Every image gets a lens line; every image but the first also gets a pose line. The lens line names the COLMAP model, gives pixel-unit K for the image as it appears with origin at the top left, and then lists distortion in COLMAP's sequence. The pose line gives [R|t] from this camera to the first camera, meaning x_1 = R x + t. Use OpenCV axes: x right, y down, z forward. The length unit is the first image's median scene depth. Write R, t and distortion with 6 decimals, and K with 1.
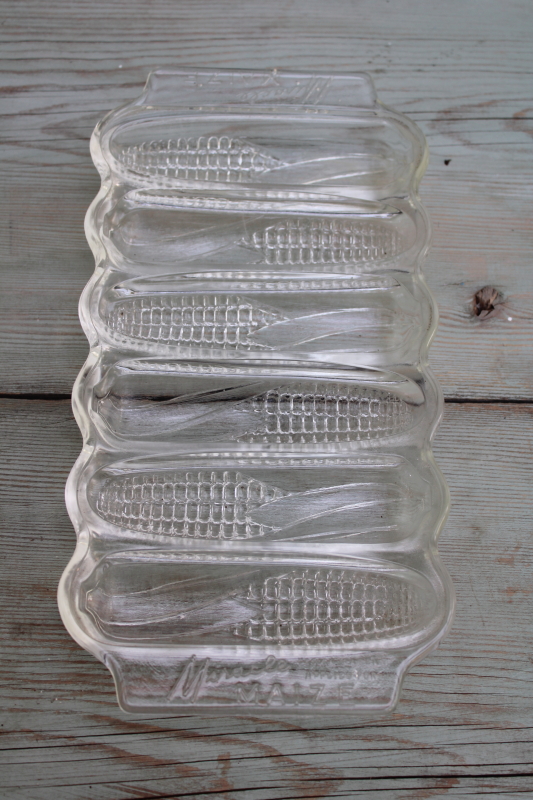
lens RADIAL K [[1224.9, 0, 261.1], [0, 1224.9, 400.0], [0, 0, 1]] dist [0.003238, 0.000000]
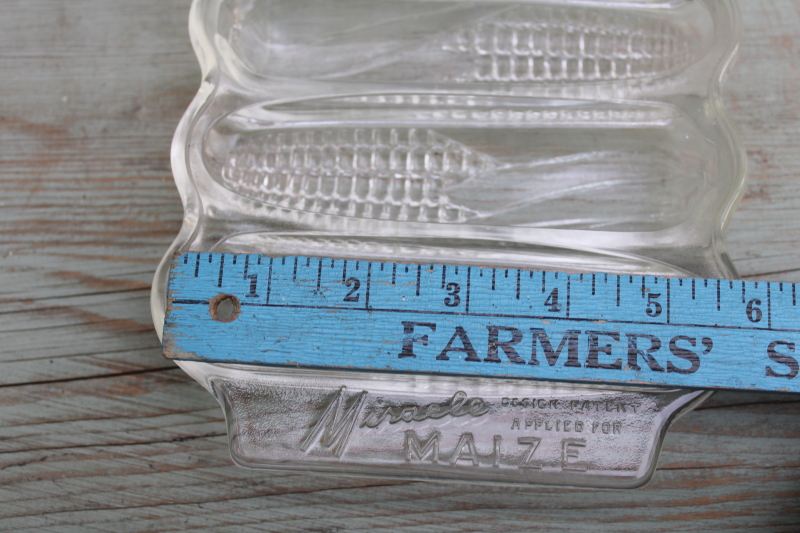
lens RADIAL K [[1224.9, 0, 399.8], [0, 1224.9, 269.4], [0, 0, 1]] dist [0.003238, 0.000000]
pose [[0.993610, 0.024090, -0.110269, 0.042329], [-0.015413, 0.996765, 0.078878, 0.083999], [0.111812, -0.076674, 0.990767, 0.321124]]
